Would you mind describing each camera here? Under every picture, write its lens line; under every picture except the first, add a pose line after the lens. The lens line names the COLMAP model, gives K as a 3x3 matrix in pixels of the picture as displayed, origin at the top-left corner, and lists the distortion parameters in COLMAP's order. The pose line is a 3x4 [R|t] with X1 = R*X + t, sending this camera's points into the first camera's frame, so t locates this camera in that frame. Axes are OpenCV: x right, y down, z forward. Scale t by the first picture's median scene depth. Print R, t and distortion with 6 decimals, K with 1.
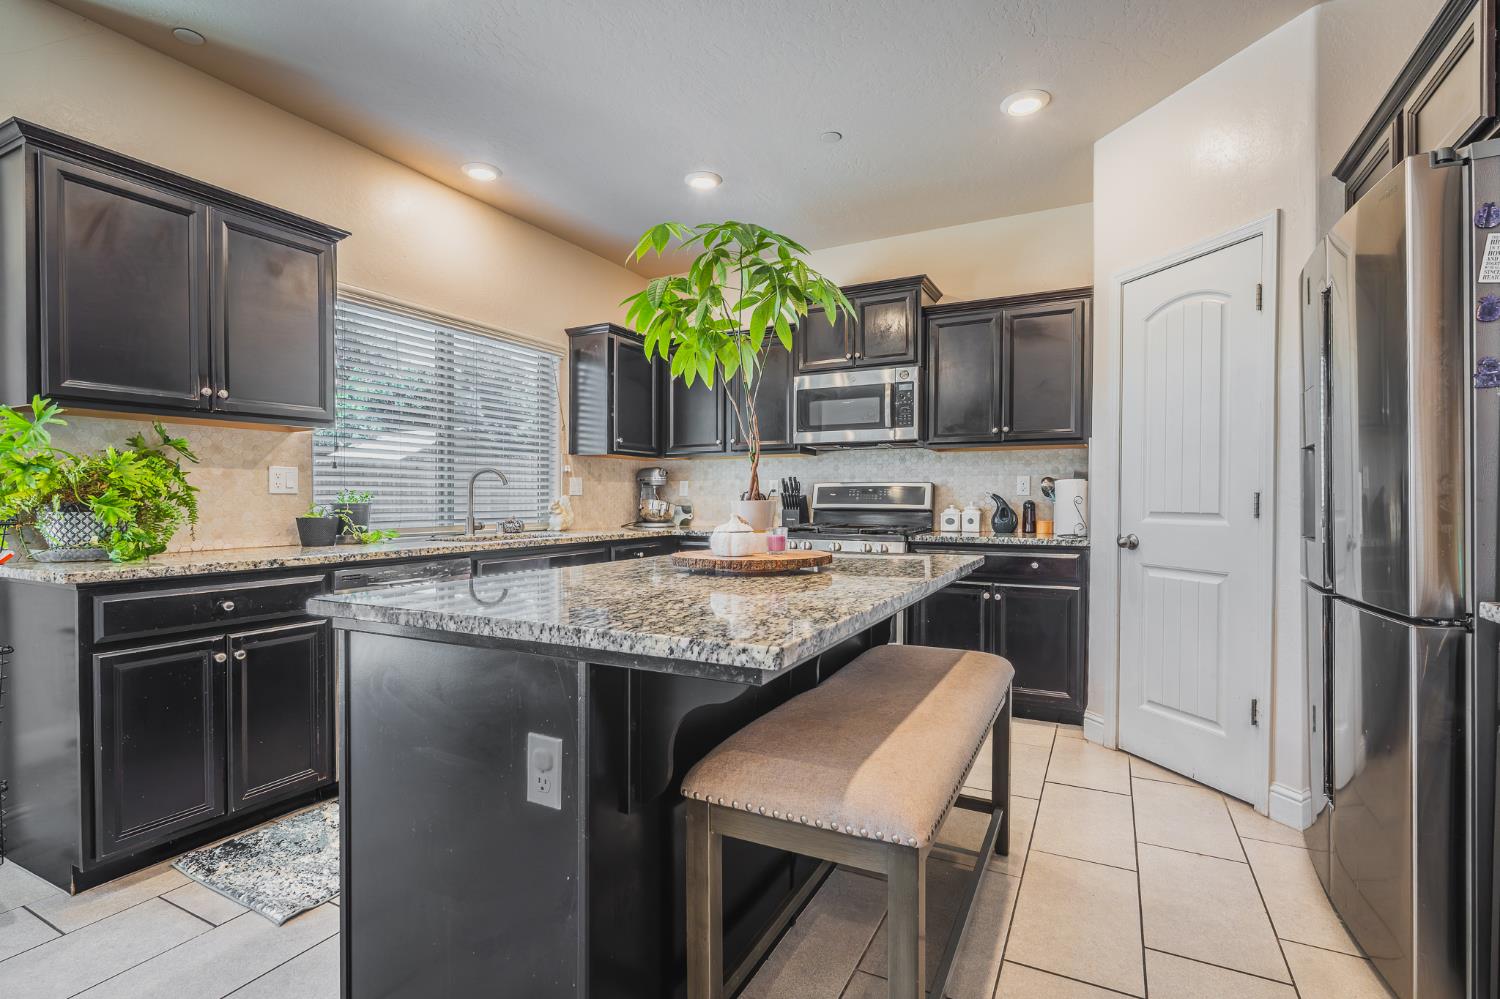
lens RADIAL K [[699.2, 0, 750.5], [0, 699.2, 508.5], [0, 0, 1]] dist [-0.004296, 0.000730]
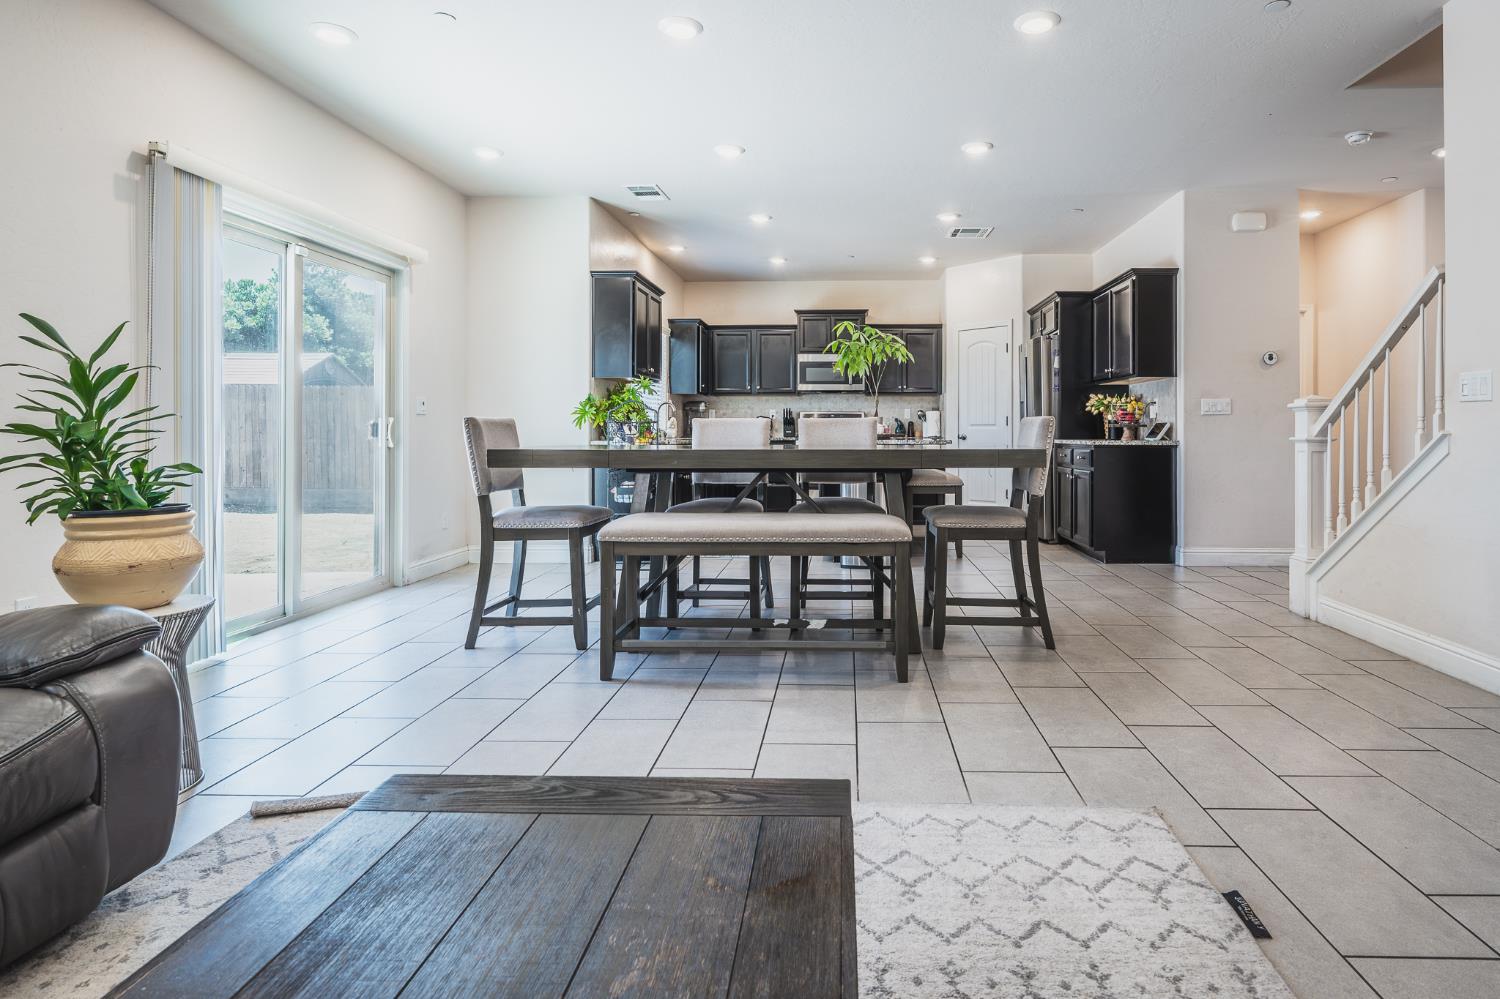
lens RADIAL K [[800.6, 0, 822.5], [0, 800.6, 437.0], [0, 0, 1]] dist [-0.013282, 0.002274]
pose [[0.902692, -0.001916, 0.430283, -0.835148], [0.004936, 0.999970, -0.005901, 0.046786], [-0.430259, 0.007450, 0.902675, -0.997142]]
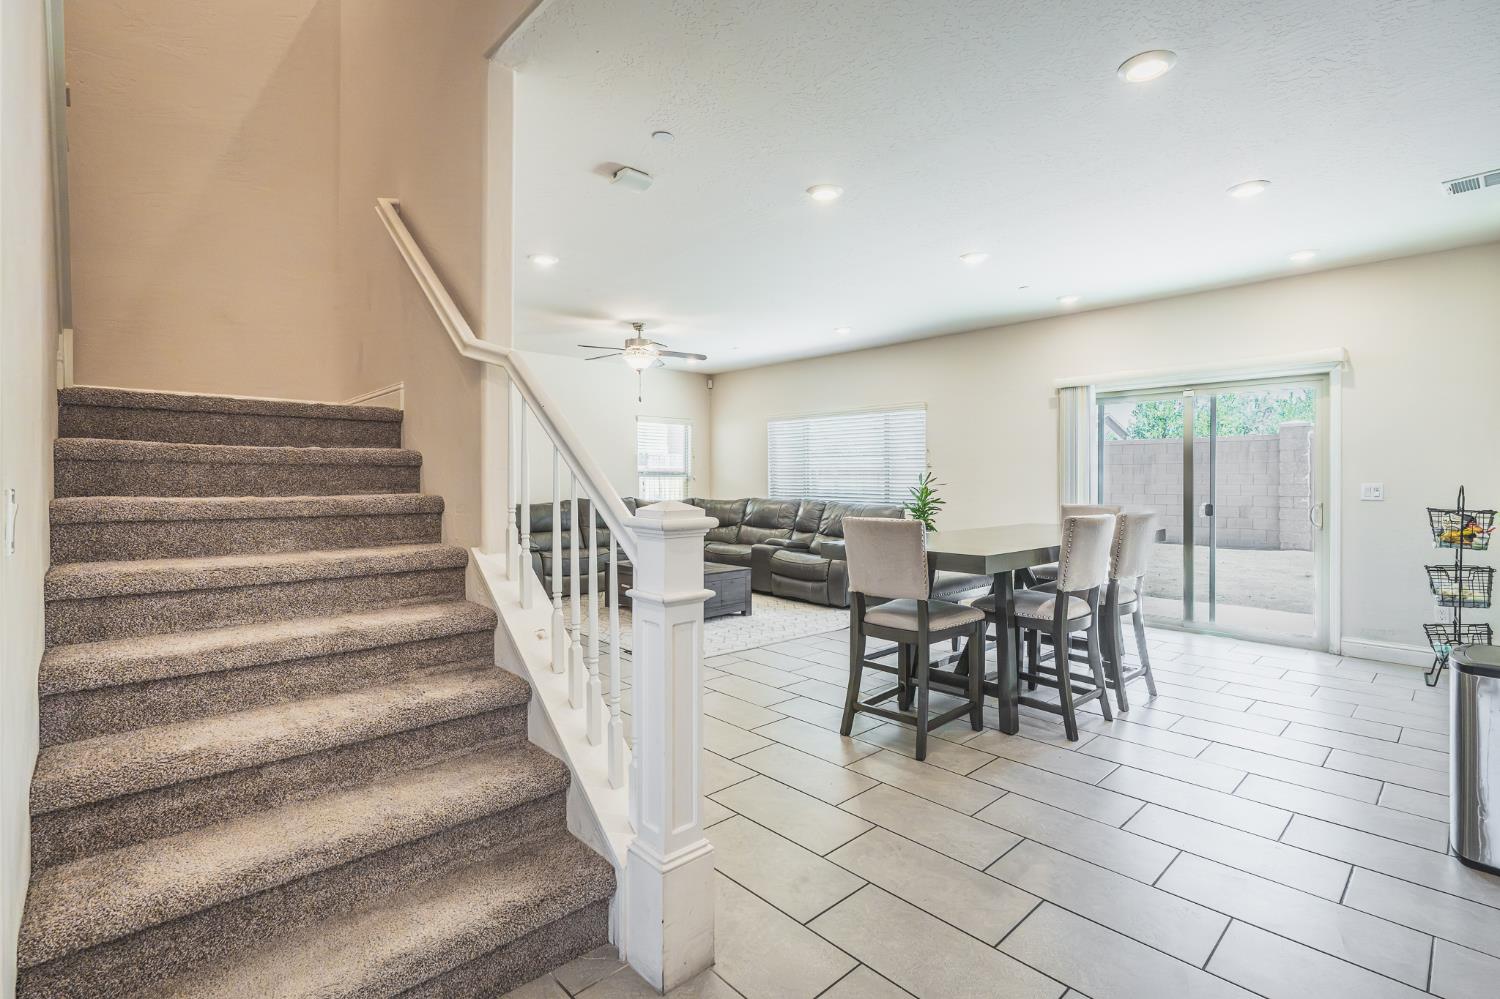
lens RADIAL K [[699.2, 0, 754.7], [0, 699.2, 484.6], [0, 0, 1]] dist [-0.004296, 0.000730]
pose [[-0.326739, 0.013508, -0.945018, 0.607961], [-0.011482, 0.999767, 0.018261, -0.037635], [0.945045, 0.016817, -0.326508, -0.129874]]
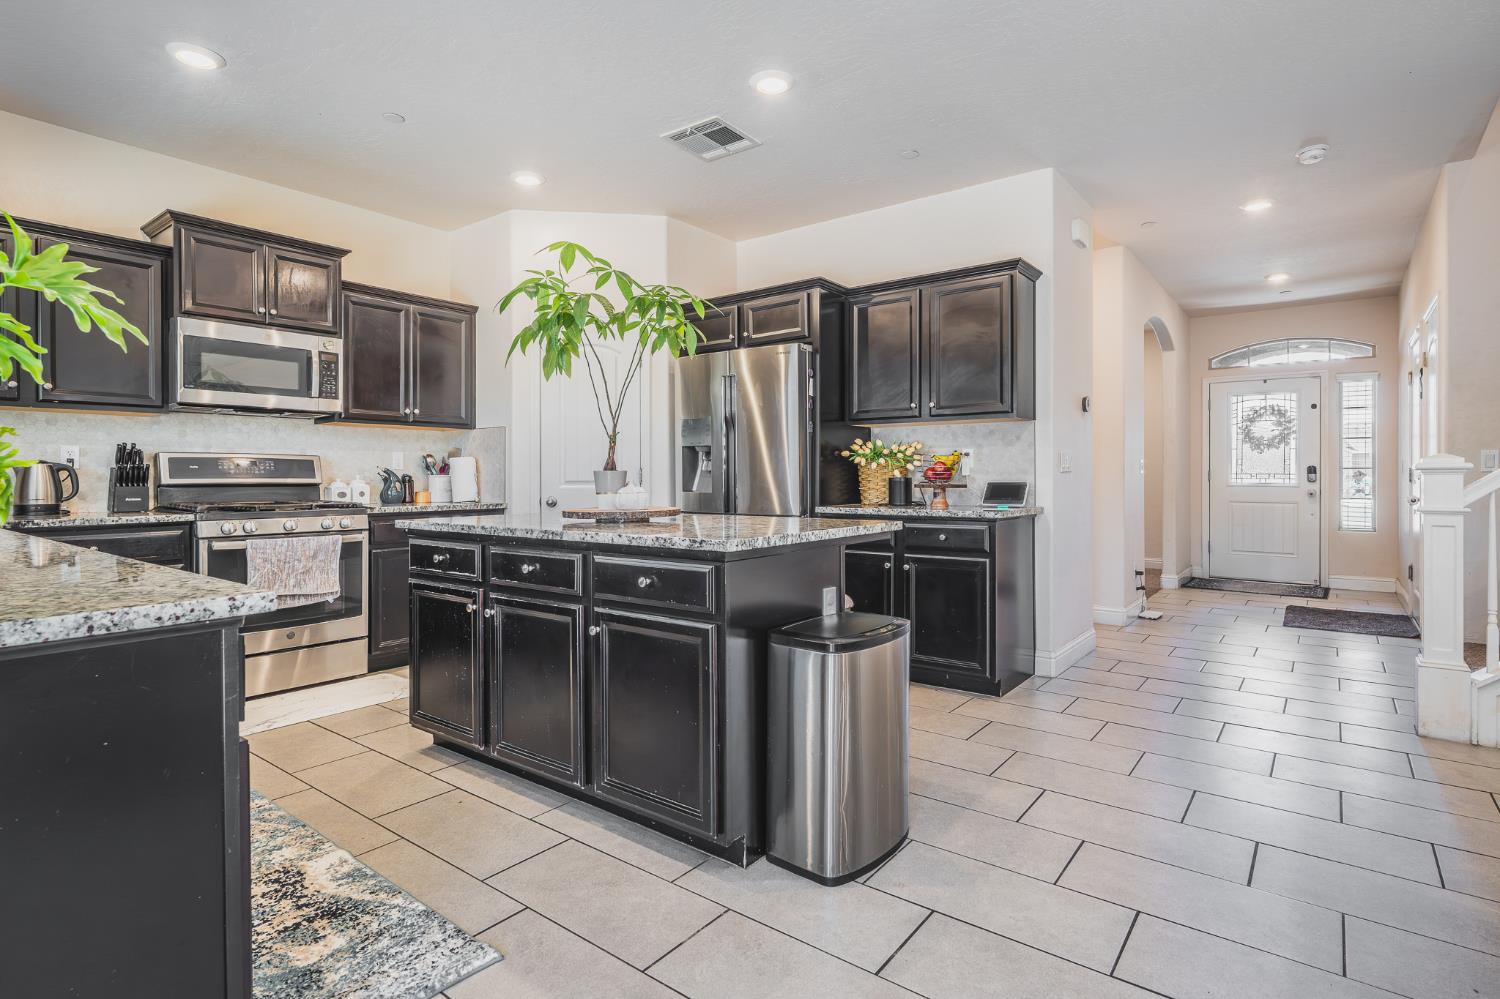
lens RADIAL K [[751.4, 0, 755.8], [0, 751.4, 474.2], [0, 0, 1]] dist [-0.001348, -0.001655]
pose [[0.175324, 0.001706, 0.984509, -0.685334], [0.014908, 0.999879, -0.004388, 0.001990], [-0.984398, 0.015447, 0.175278, 0.230590]]
